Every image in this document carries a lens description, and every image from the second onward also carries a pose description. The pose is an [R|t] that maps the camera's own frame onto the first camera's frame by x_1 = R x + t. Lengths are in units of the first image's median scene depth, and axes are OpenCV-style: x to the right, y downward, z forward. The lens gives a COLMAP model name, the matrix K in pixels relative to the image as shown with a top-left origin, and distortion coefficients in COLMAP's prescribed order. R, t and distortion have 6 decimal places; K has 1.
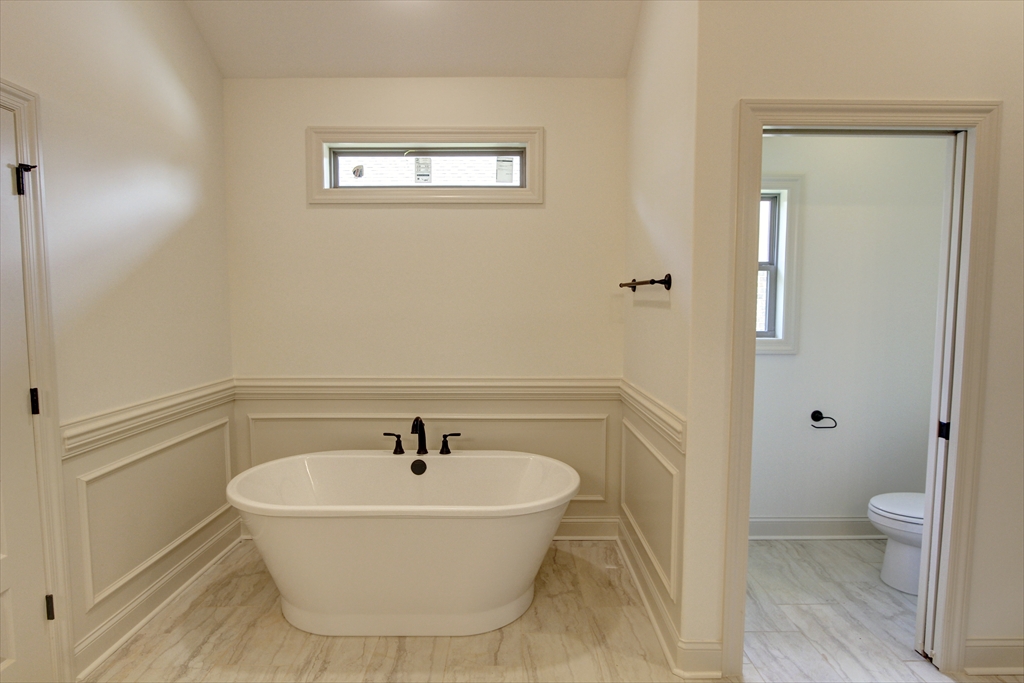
lens RADIAL K [[524.0, 0, 512.0], [0, 524.0, 341.5], [0, 0, 1]] dist [-0.014931, 0.000751]
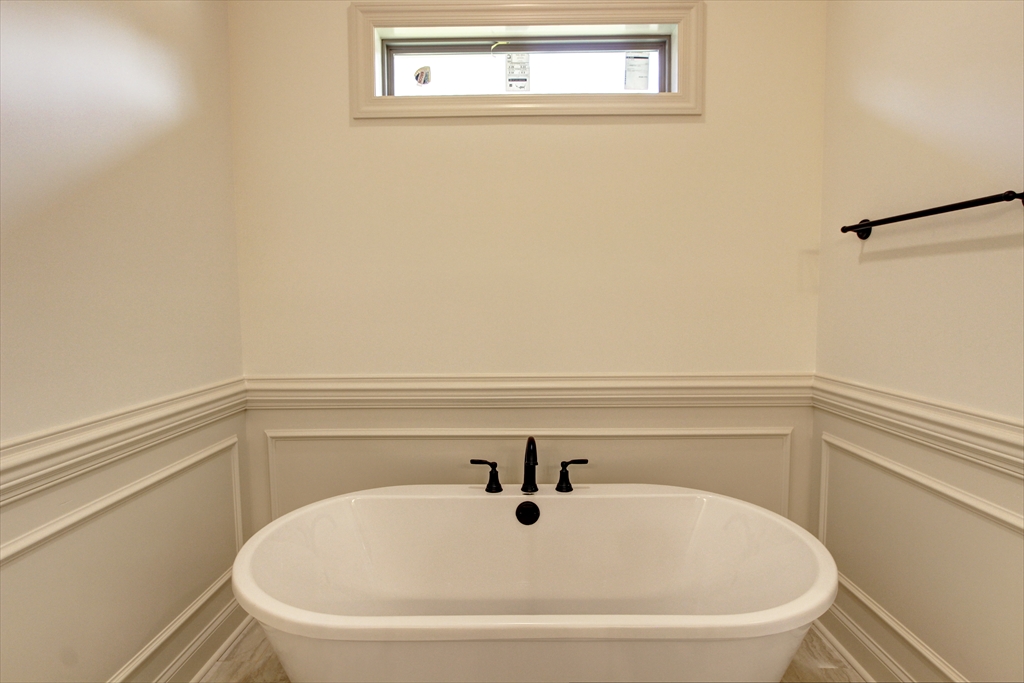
lens RADIAL K [[524.0, 0, 512.0], [0, 524.0, 341.5], [0, 0, 1]] dist [-0.014931, 0.000751]
pose [[0.999845, -0.007165, -0.016051, -0.175600], [0.007151, 0.999974, -0.000956, 0.025978], [0.016058, 0.000841, 0.999871, 0.329586]]
